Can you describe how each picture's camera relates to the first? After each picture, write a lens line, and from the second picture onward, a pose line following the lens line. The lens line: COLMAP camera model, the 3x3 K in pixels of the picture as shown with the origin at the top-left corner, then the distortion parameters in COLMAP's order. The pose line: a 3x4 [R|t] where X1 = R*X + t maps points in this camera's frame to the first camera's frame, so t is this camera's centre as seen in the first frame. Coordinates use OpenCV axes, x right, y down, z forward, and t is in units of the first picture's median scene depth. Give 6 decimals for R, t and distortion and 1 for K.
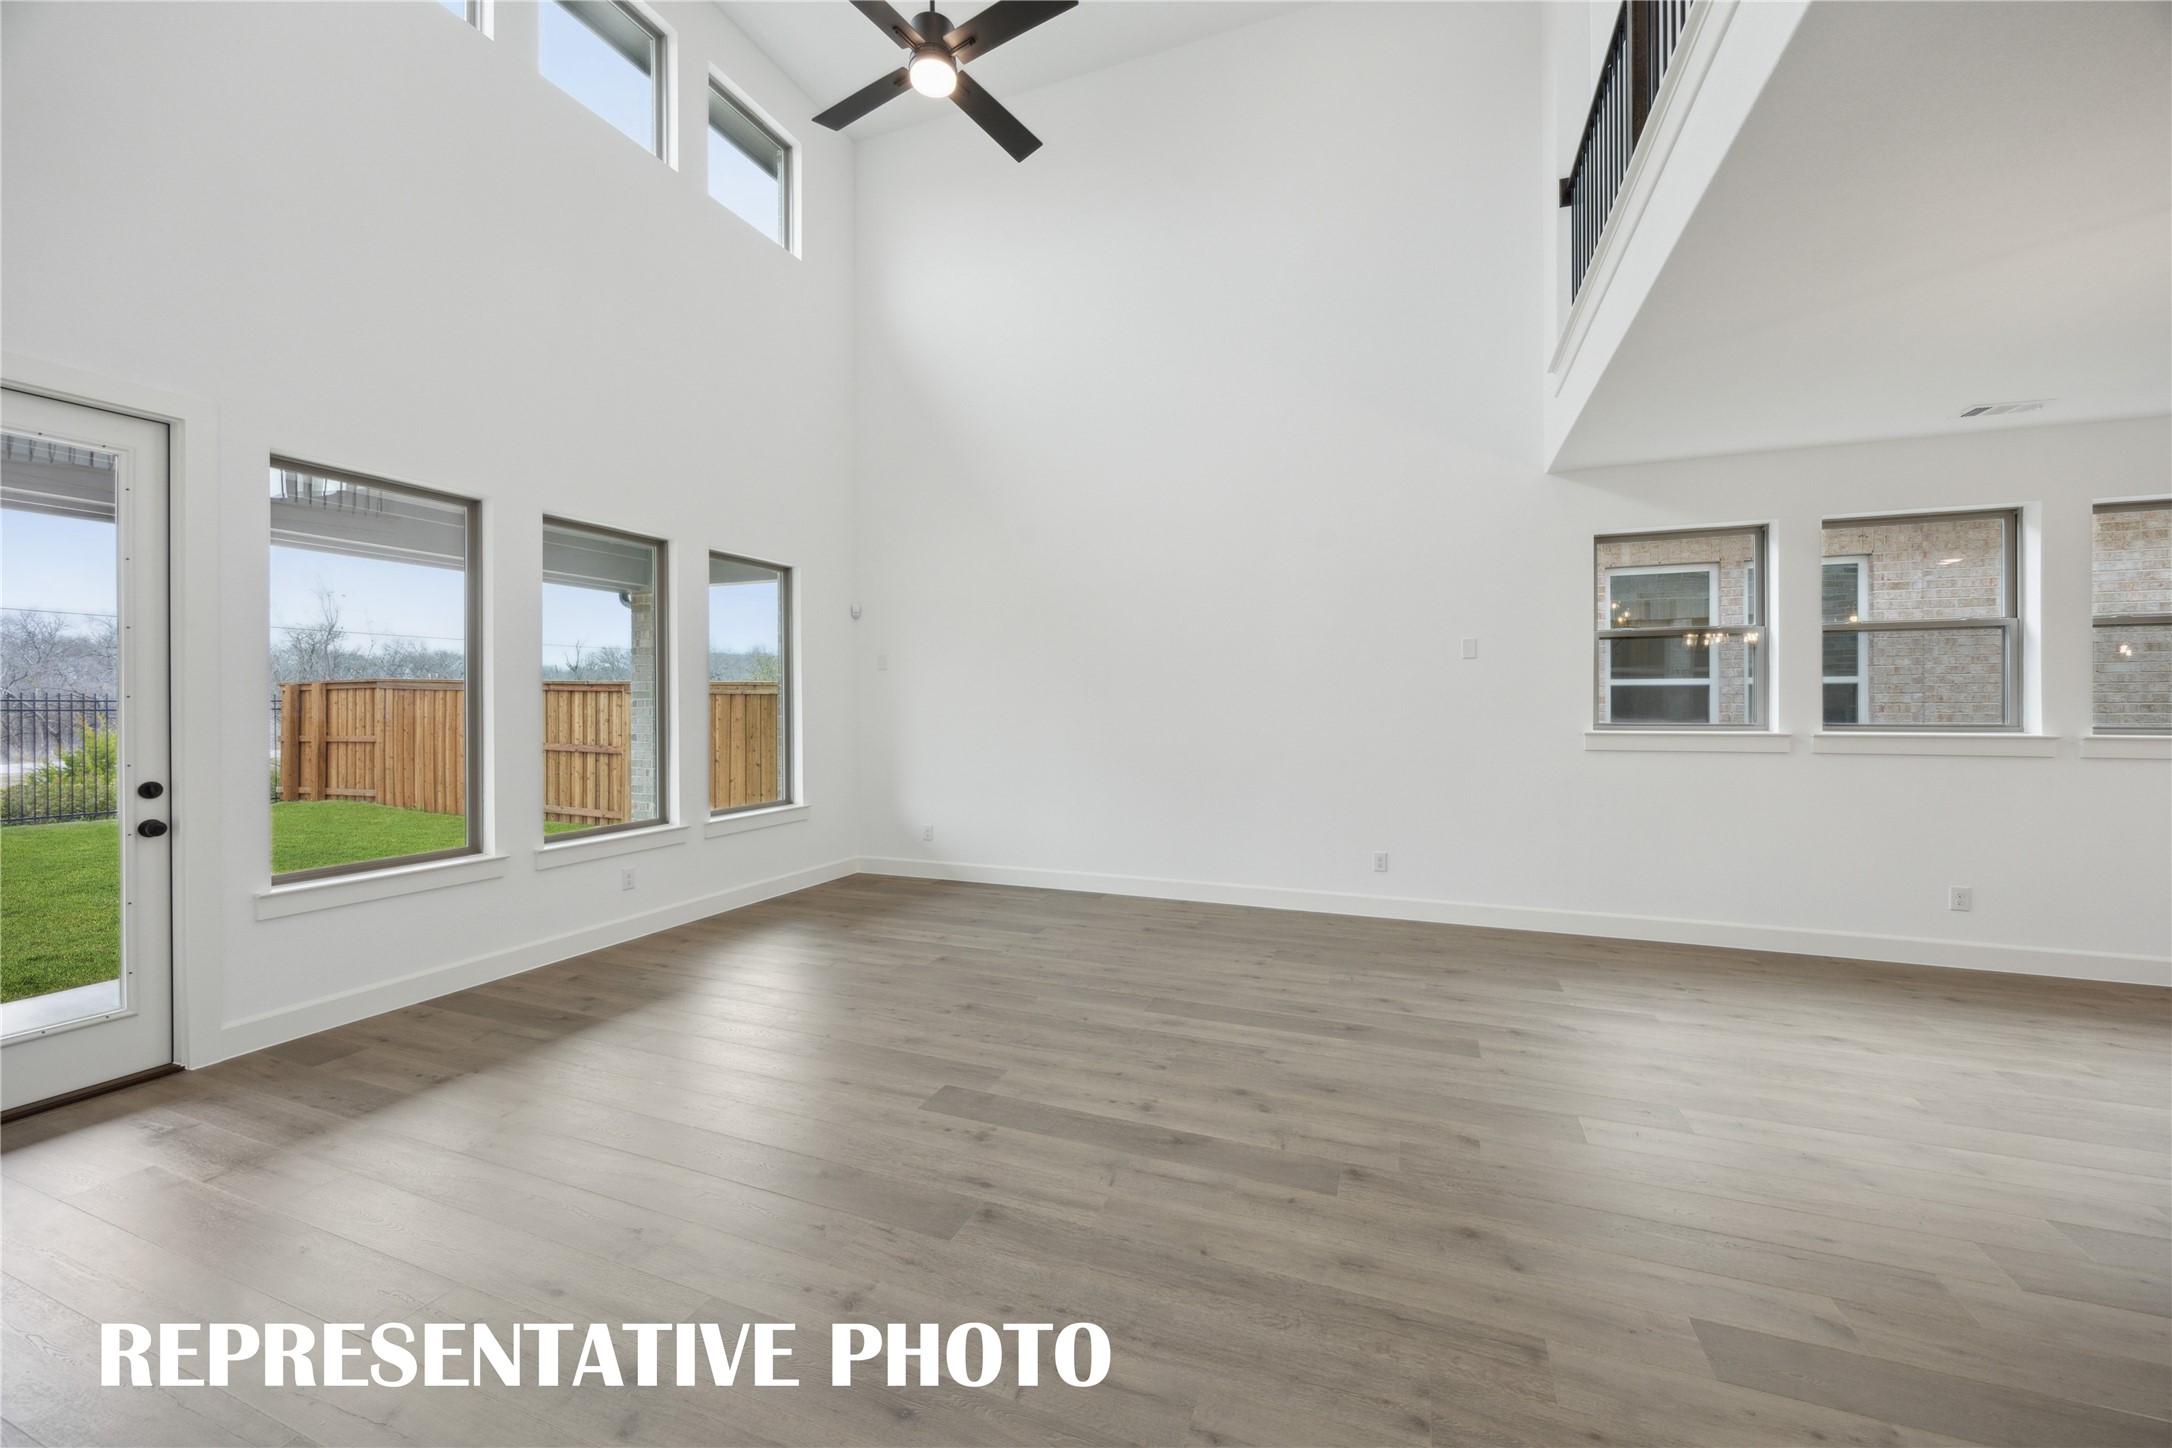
lens RADIAL K [[822.1, 0, 1086.0], [0, 822.1, 724.0], [0, 0, 1]] dist [-0.000436, 0.000015]
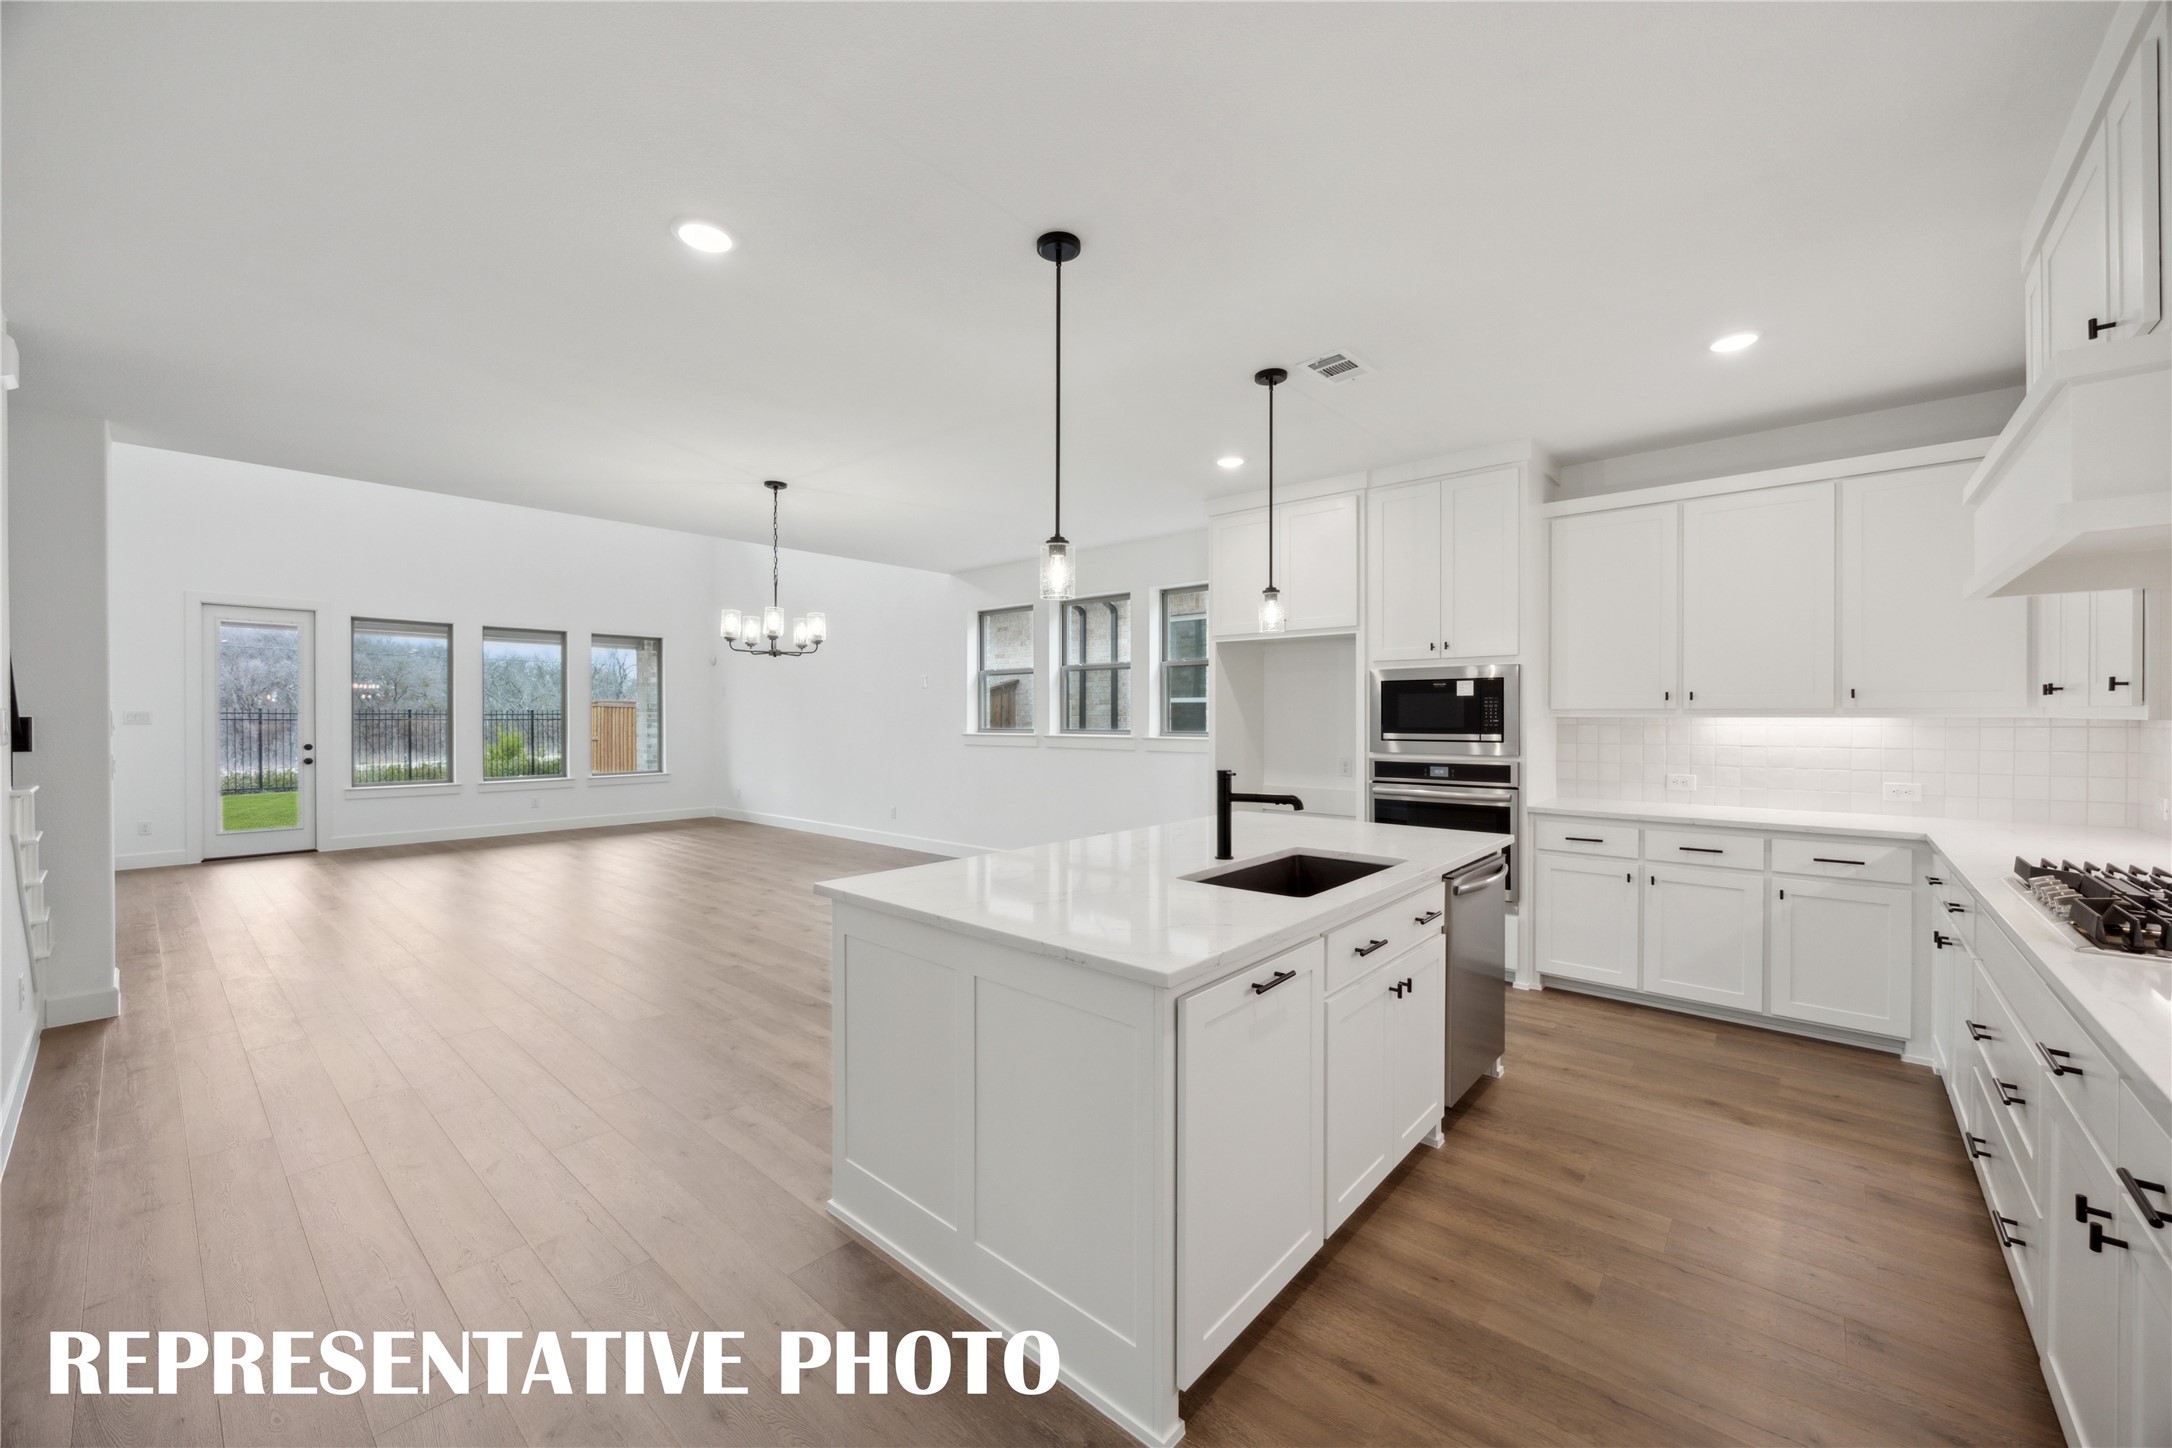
lens RADIAL K [[837.6, 0, 1086.0], [0, 837.6, 729.2], [0, 0, 1]] dist [-0.000902, 0.000132]
pose [[0.943408, 0.009272, -0.331505, 1.240800], [-0.009627, 0.999953, 0.000571, -0.002832], [0.331495, 0.002653, 0.943453, -0.425781]]
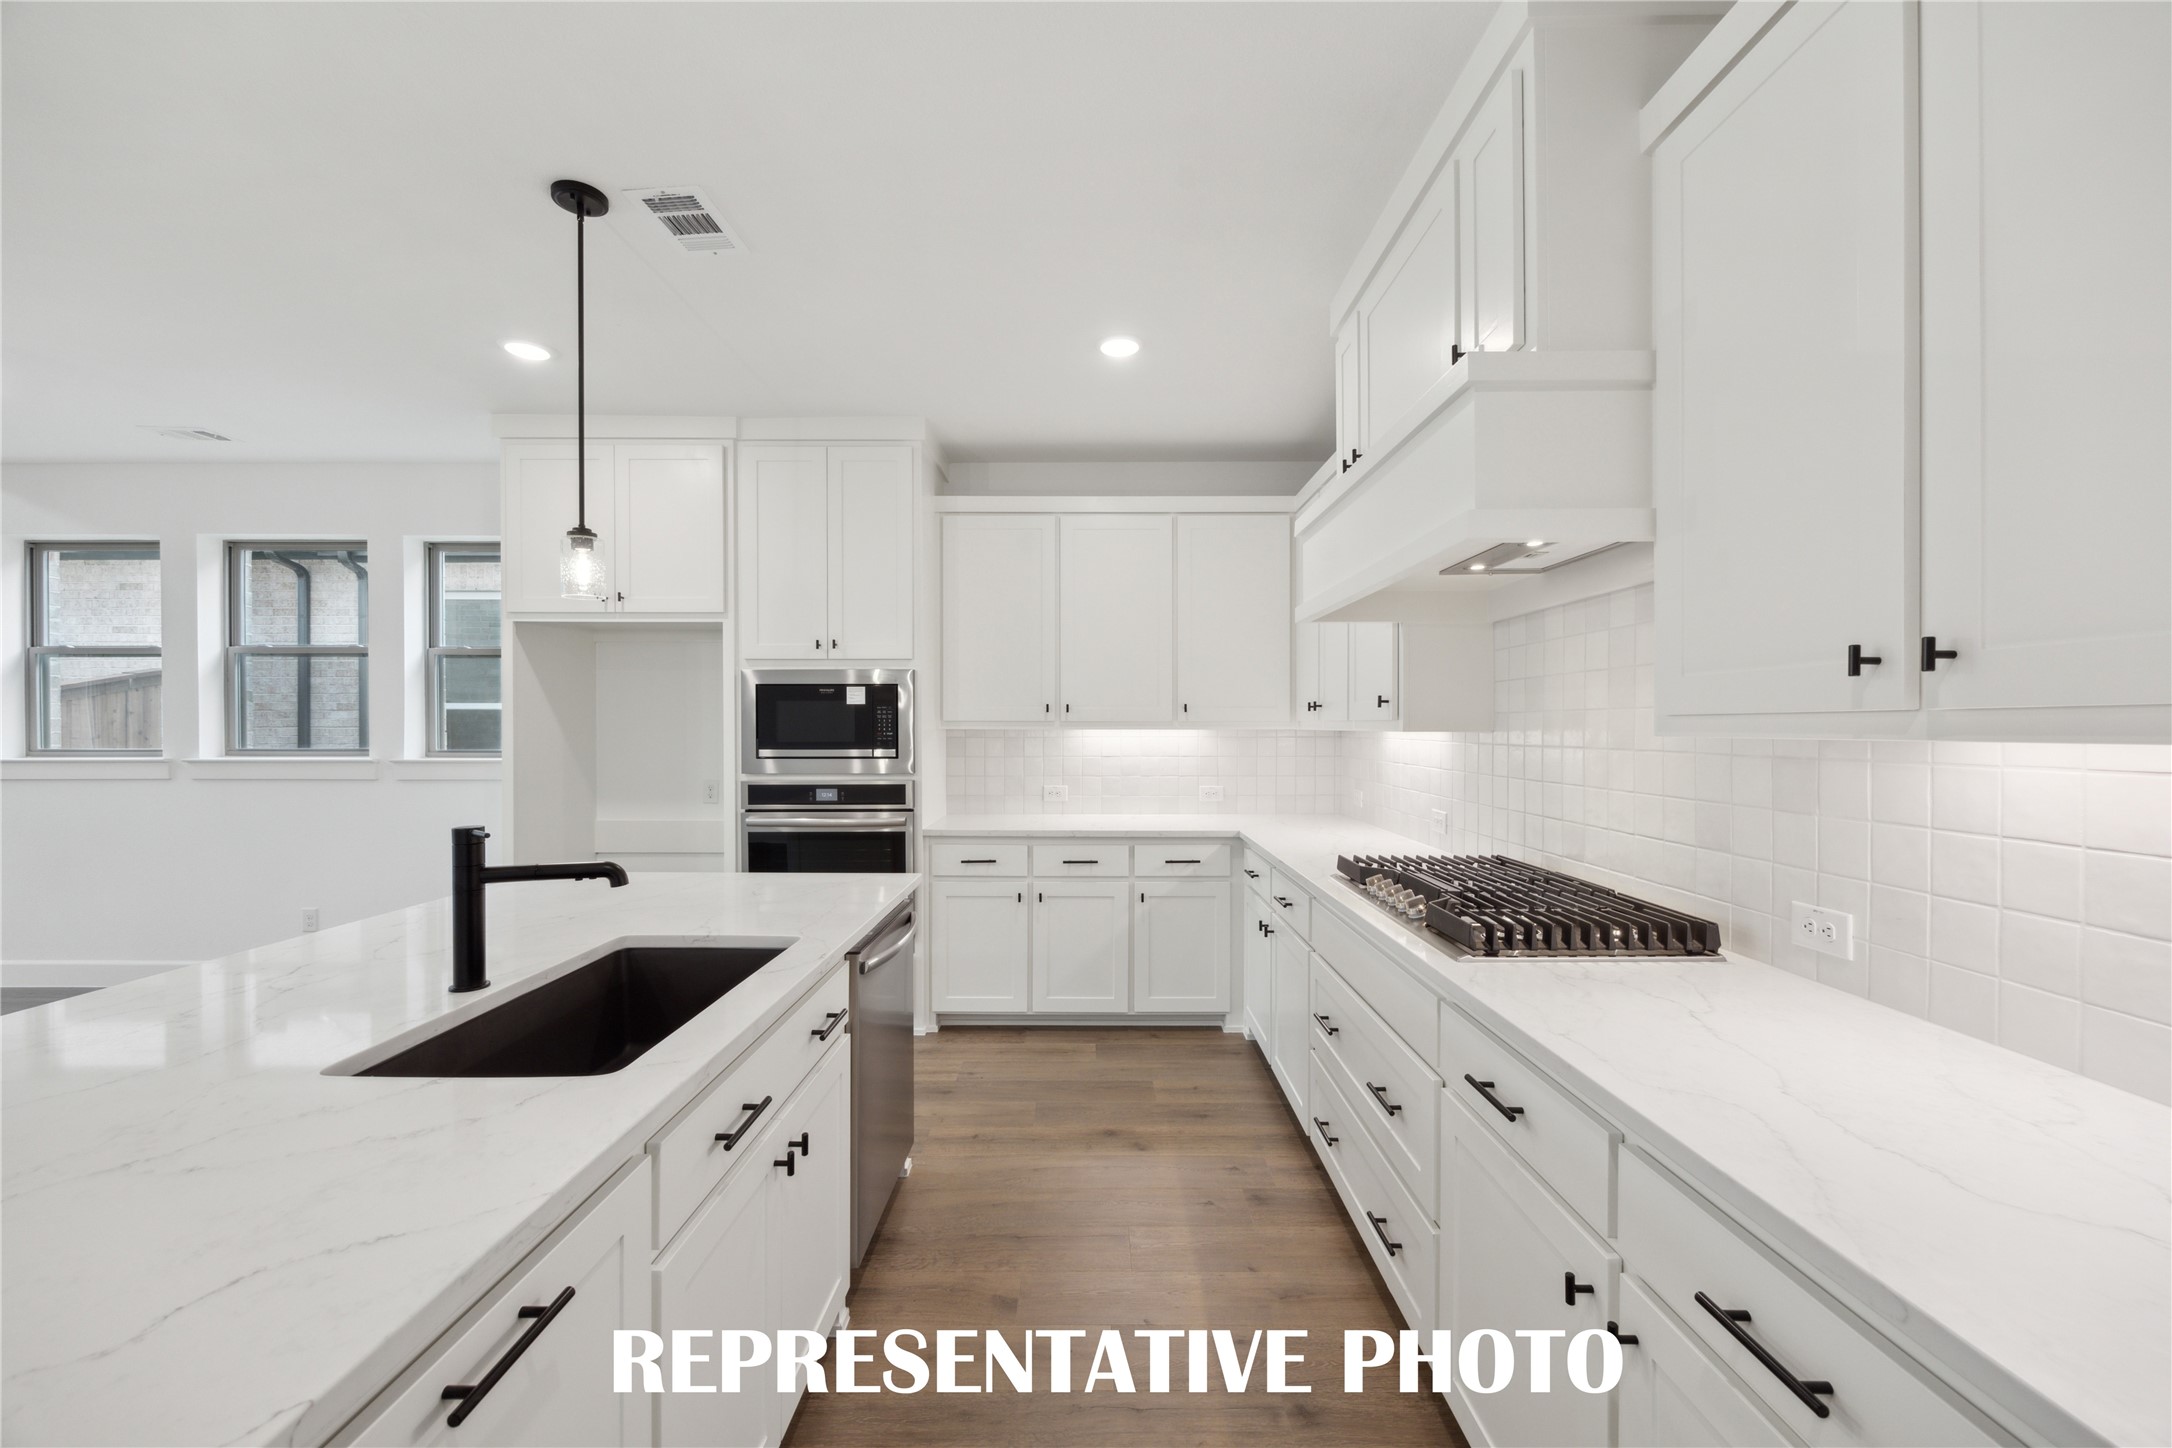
lens RADIAL K [[837.6, 0, 1086.0], [0, 837.6, 729.2], [0, 0, 1]] dist [-0.000902, 0.000132]
pose [[0.929359, 0.003912, 0.369156, 1.239308], [0.002295, 0.999863, -0.016373, -0.007388], [-0.369169, 0.016063, 0.929223, -0.181382]]
